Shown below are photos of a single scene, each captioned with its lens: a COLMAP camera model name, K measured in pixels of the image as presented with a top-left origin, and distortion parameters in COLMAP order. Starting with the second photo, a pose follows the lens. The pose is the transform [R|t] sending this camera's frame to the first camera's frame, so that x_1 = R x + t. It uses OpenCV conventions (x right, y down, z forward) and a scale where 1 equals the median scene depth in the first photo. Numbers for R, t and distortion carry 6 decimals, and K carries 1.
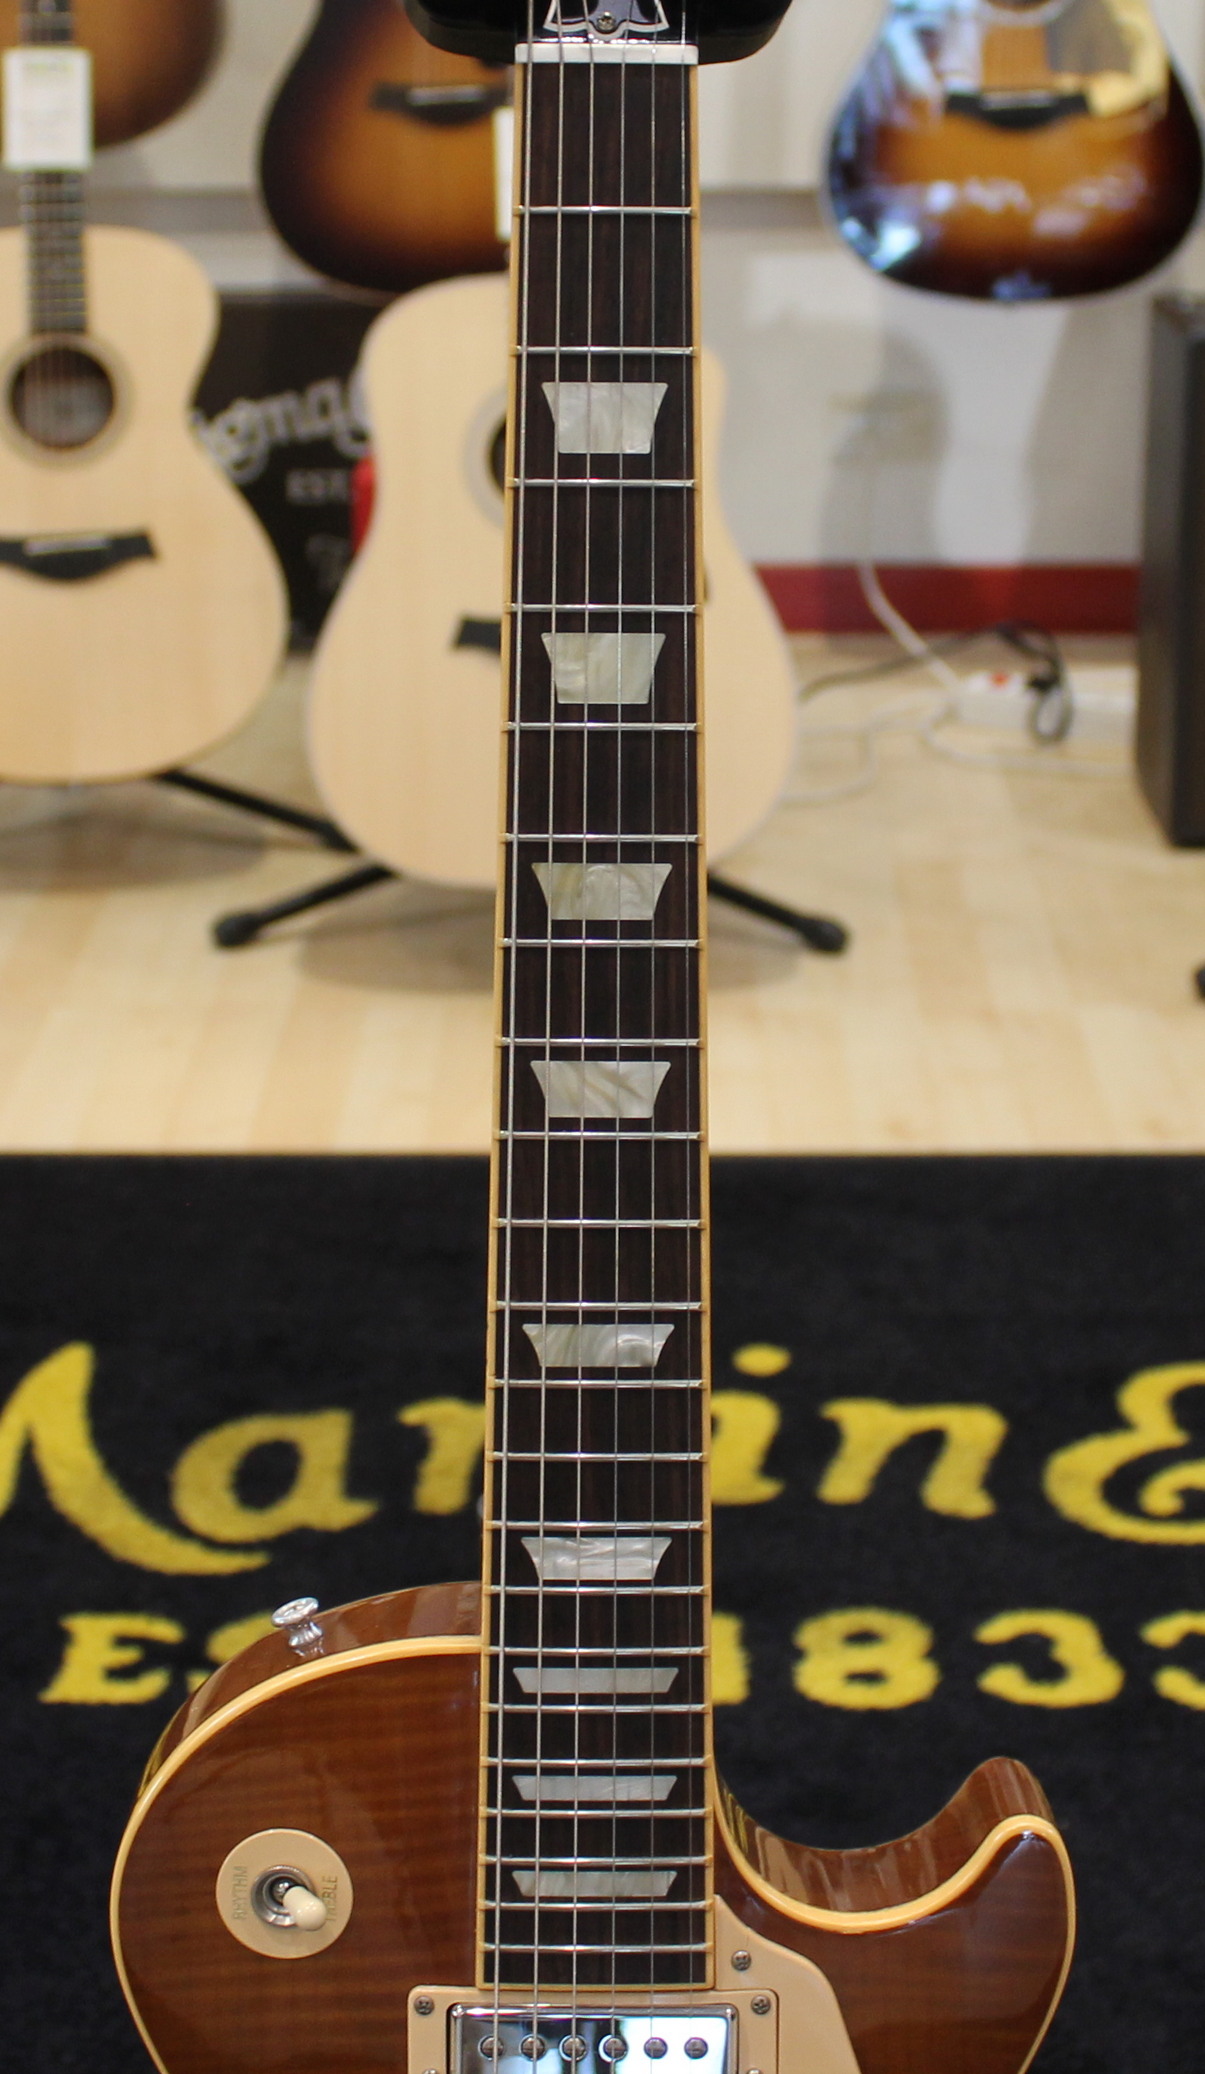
lens RADIAL K [[2238.6, 0, 596.2], [0, 2238.6, 1020.5], [0, 0, 1]] dist [0.046314, 0.000000]
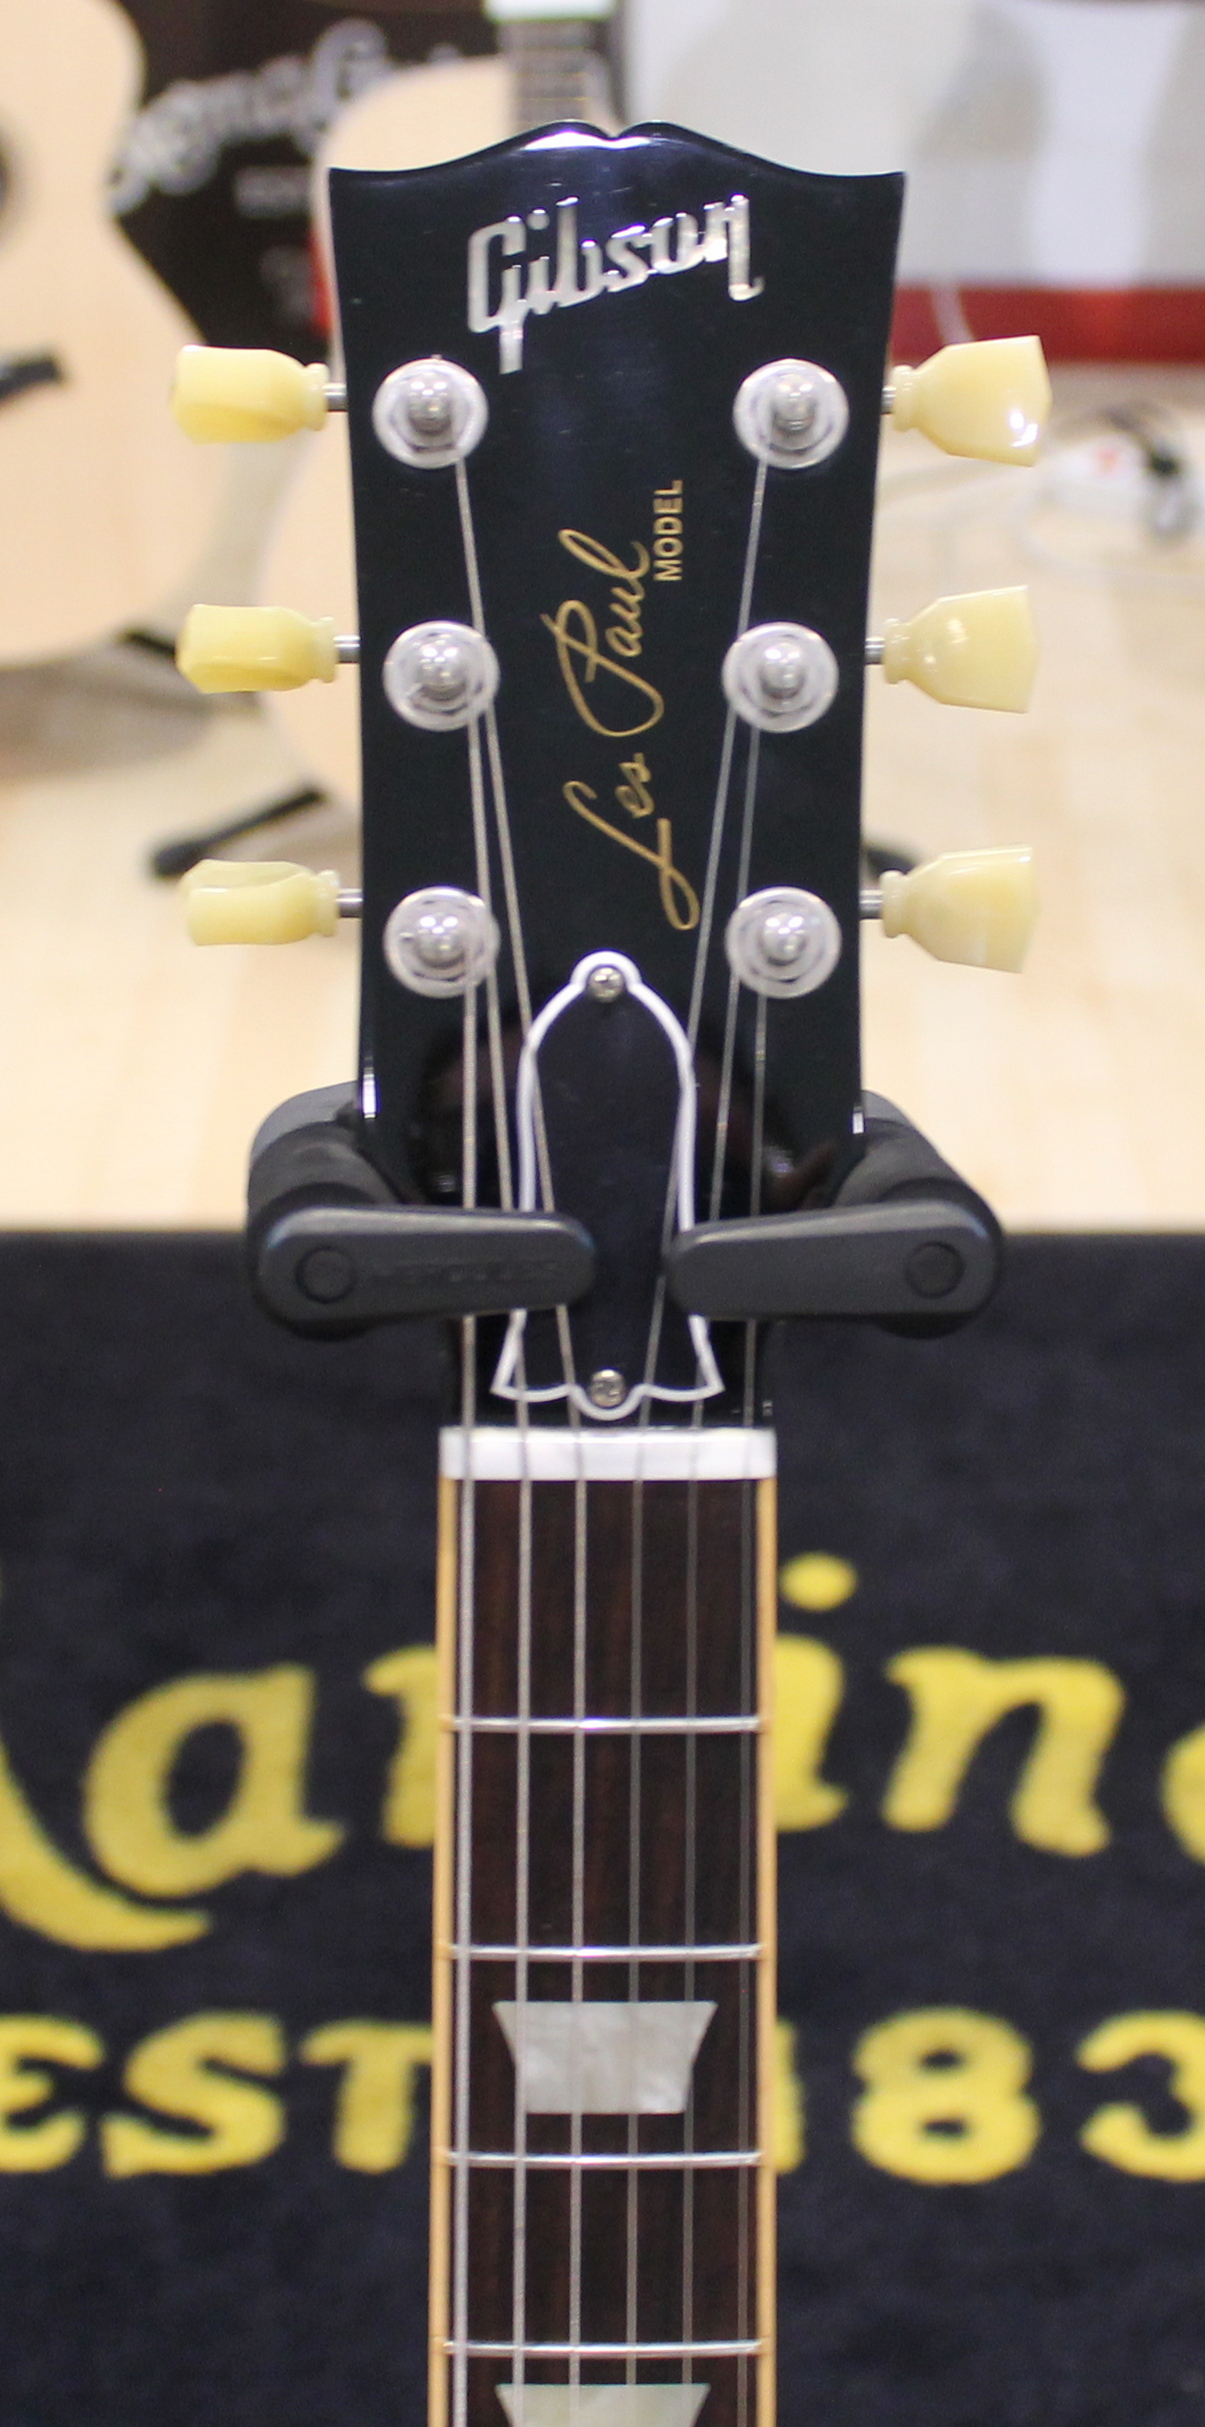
lens RADIAL K [[2603.0, 0, 612.3], [0, 2603.0, 1097.2], [0, 0, 1]] dist [-0.019453, 0.000000]
pose [[0.999994, 0.002354, -0.002562, 0.006808], [-0.001990, 0.990996, 0.133876, -0.589204], [0.002854, -0.133871, 0.990995, 0.385430]]
